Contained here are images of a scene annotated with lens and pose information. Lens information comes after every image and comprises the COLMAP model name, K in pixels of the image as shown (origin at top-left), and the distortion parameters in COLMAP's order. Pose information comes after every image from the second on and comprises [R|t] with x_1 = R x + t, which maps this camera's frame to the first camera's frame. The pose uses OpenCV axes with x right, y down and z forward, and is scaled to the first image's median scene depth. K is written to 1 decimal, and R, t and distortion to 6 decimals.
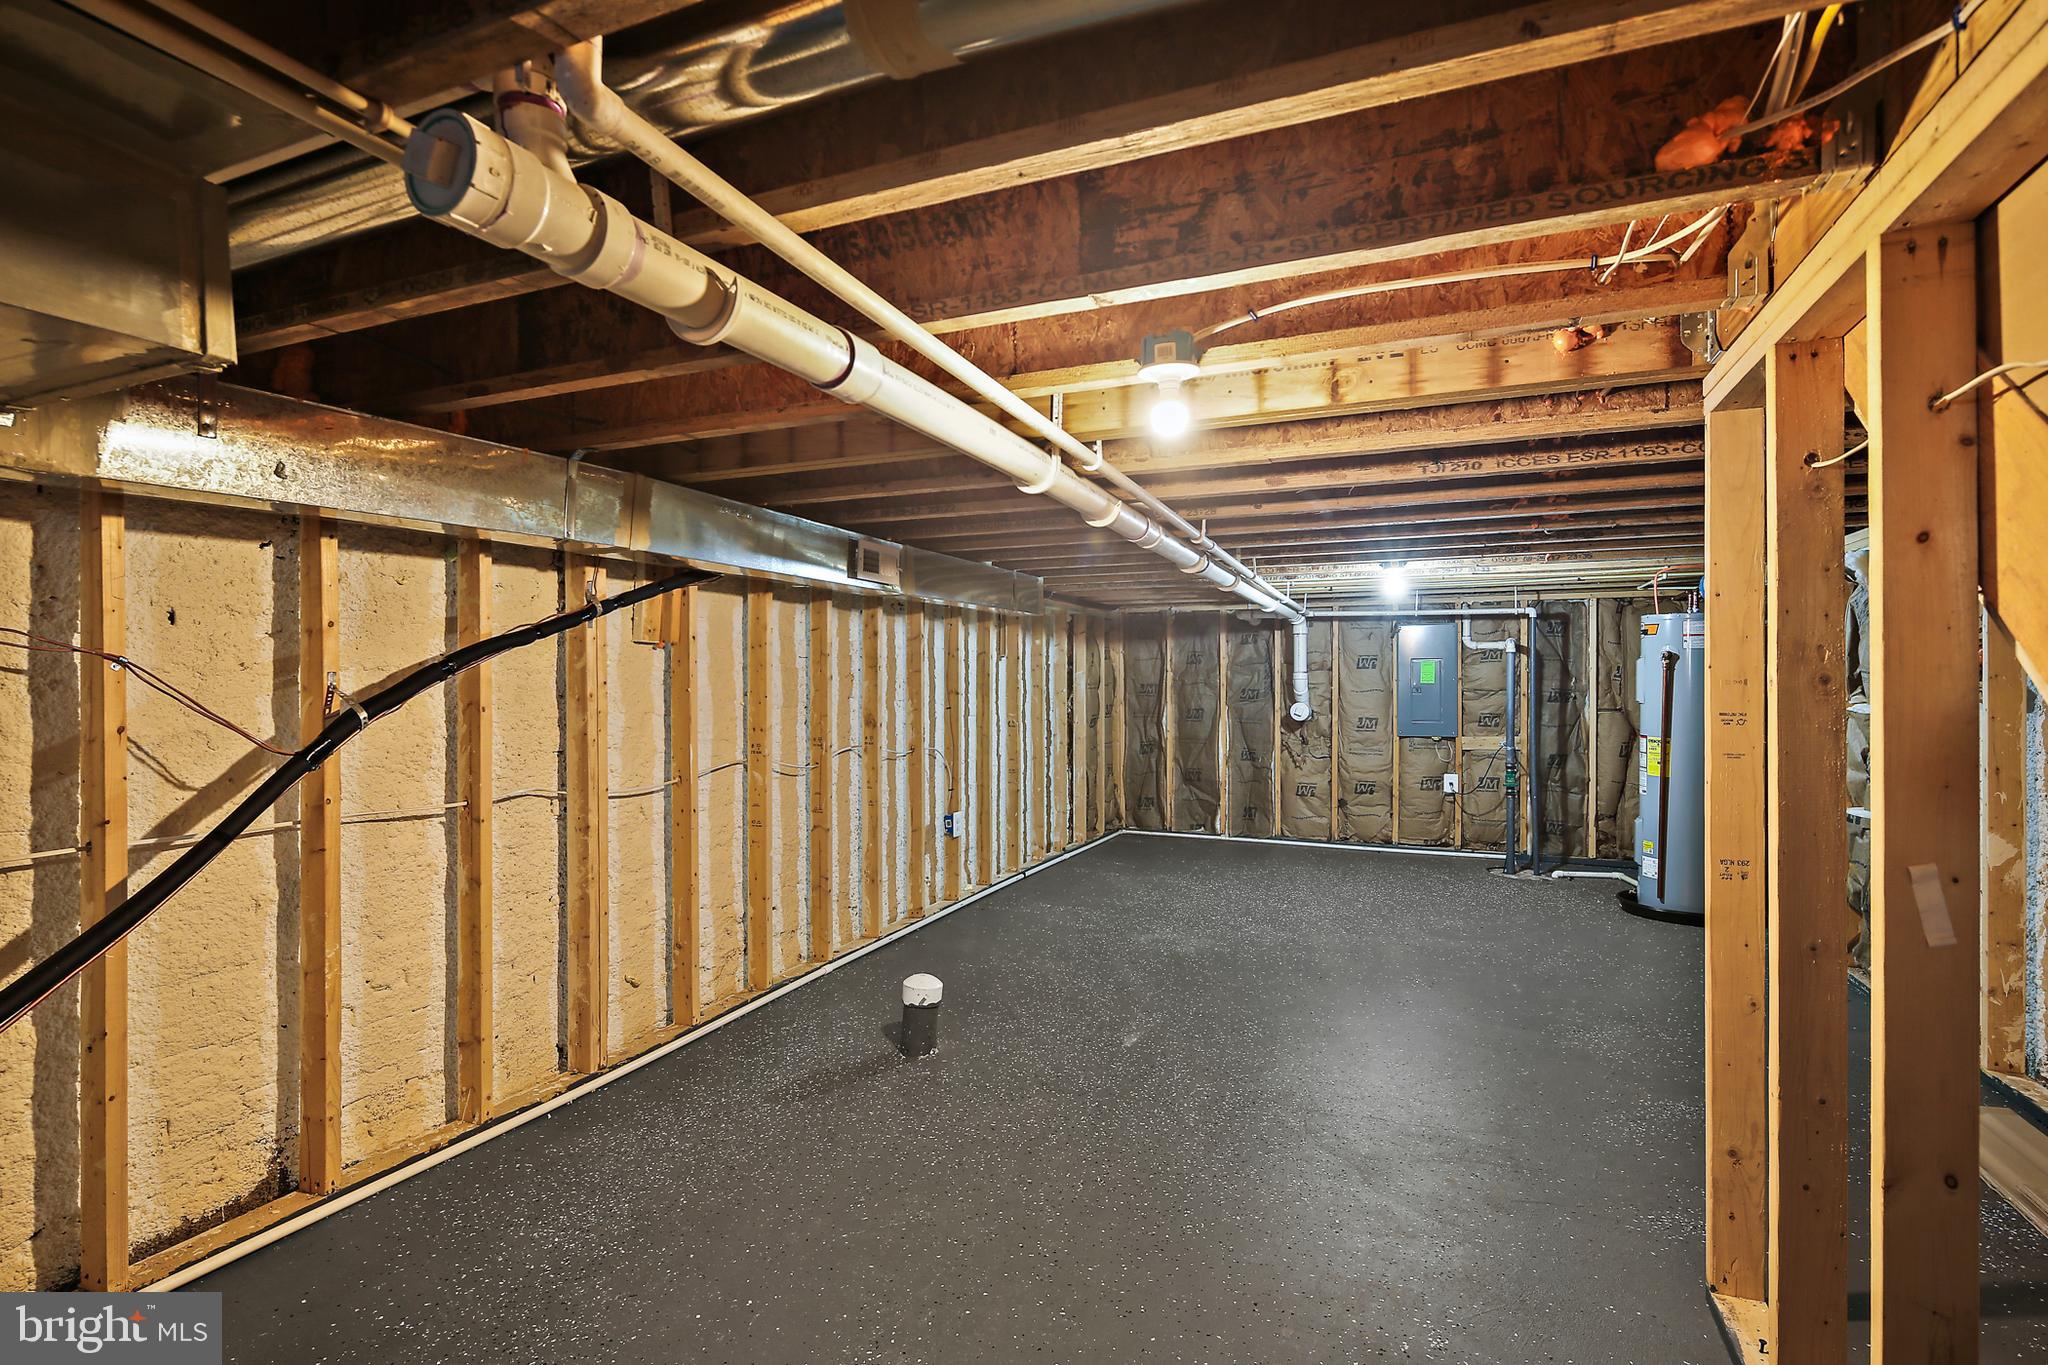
lens RADIAL K [[1009.0, 0, 1011.1], [0, 1009.0, 685.0], [0, 0, 1]] dist [0.007159, -0.005916]
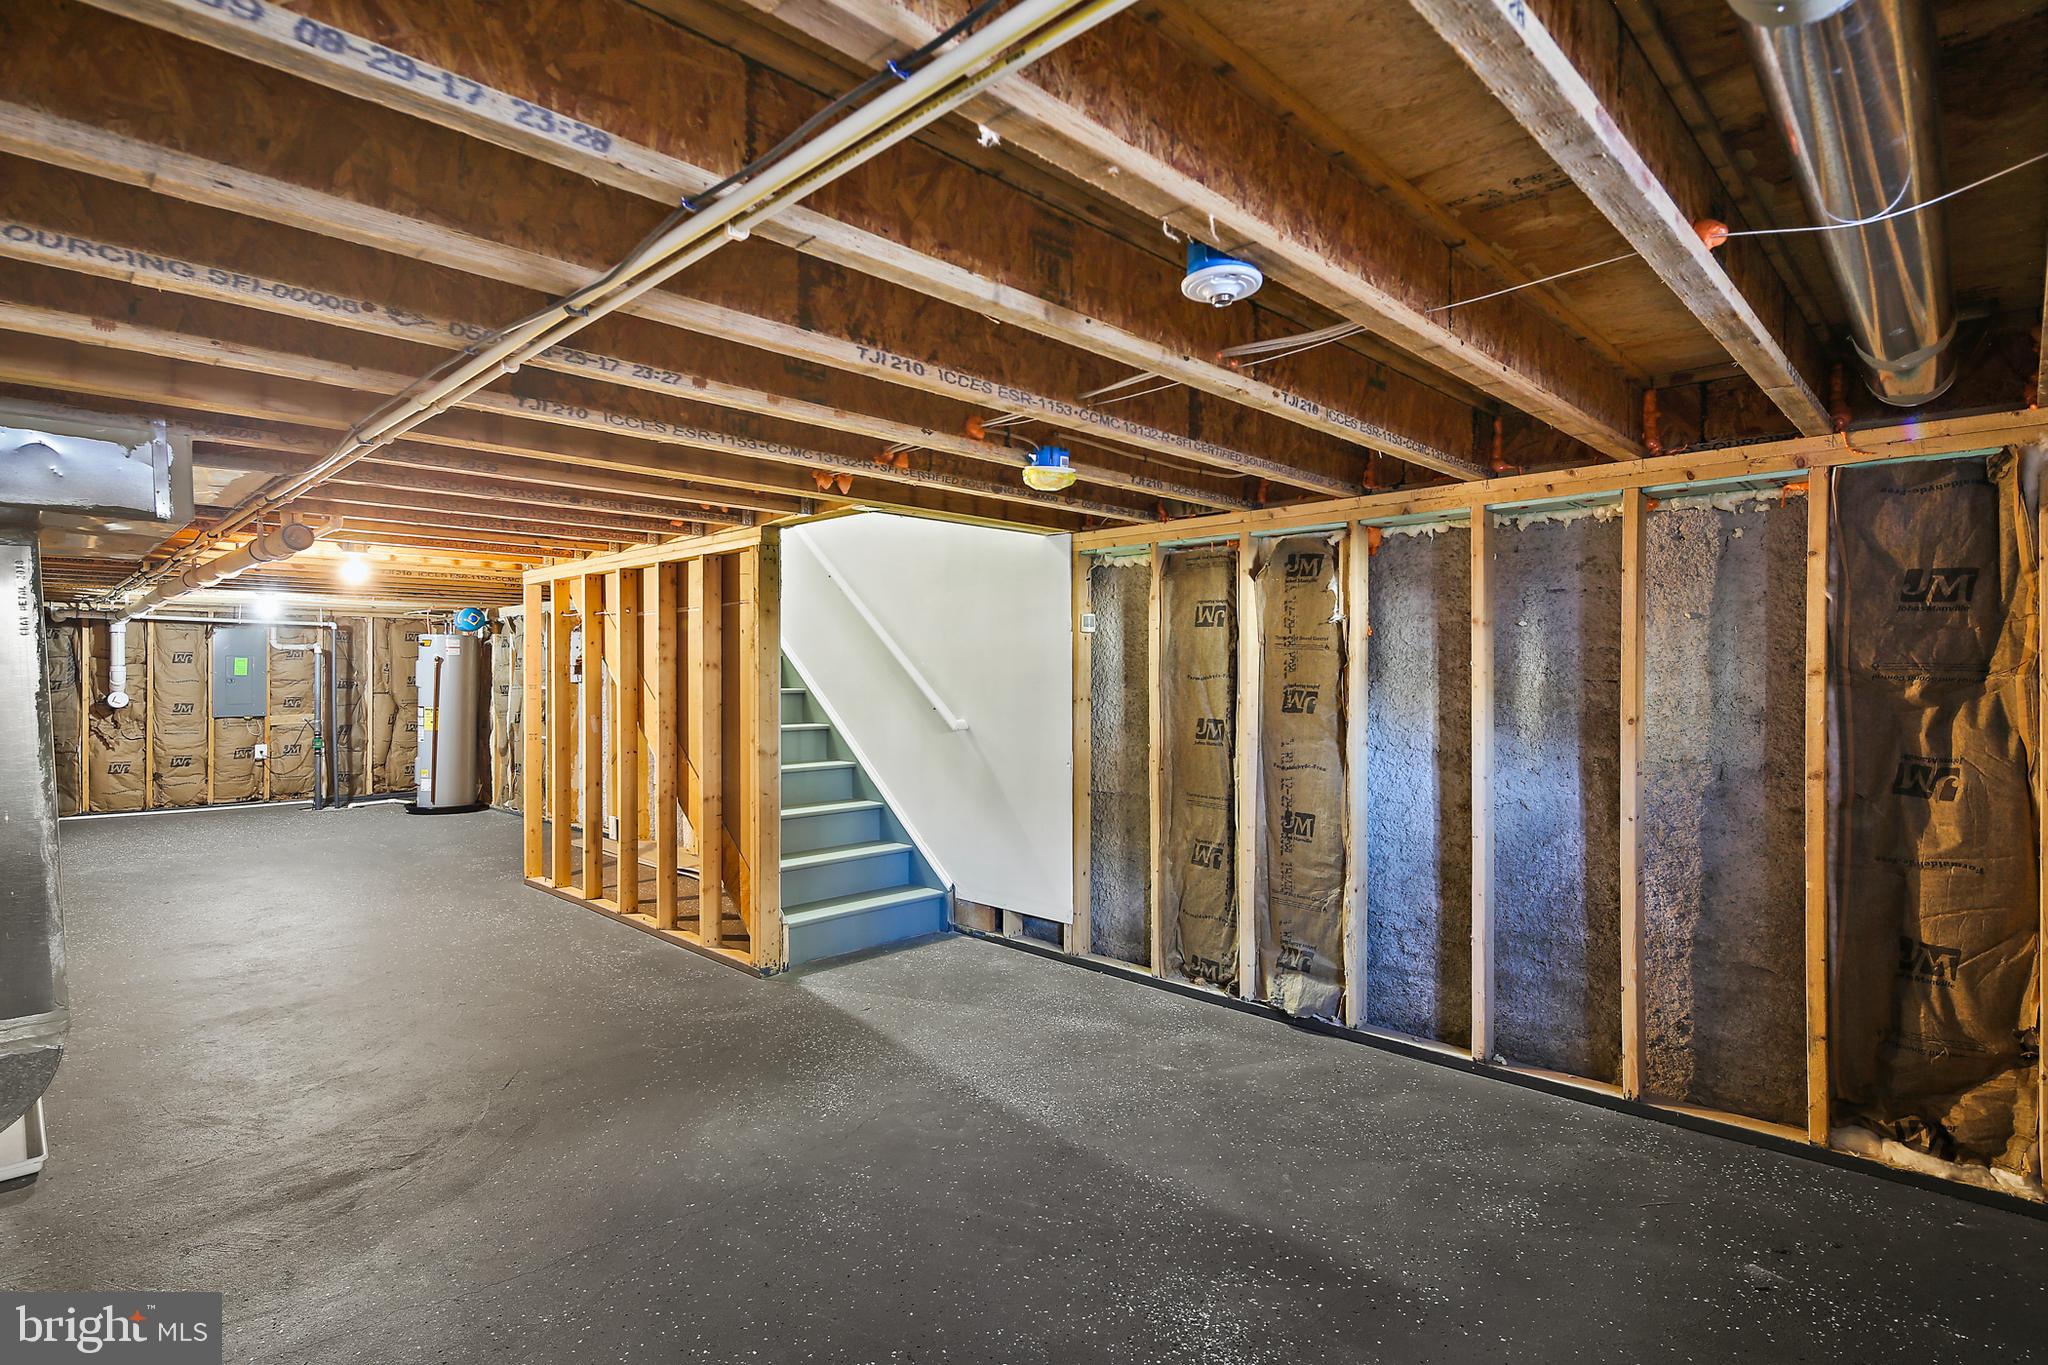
lens RADIAL K [[1009.0, 0, 1020.1], [0, 1009.0, 674.7], [0, 0, 1]] dist [0.007159, -0.005916]
pose [[0.367251, -0.001032, 0.930121, -0.421567], [0.002109, 0.999998, 0.000277, -0.000611], [-0.930120, 0.001860, 0.367252, -0.395630]]
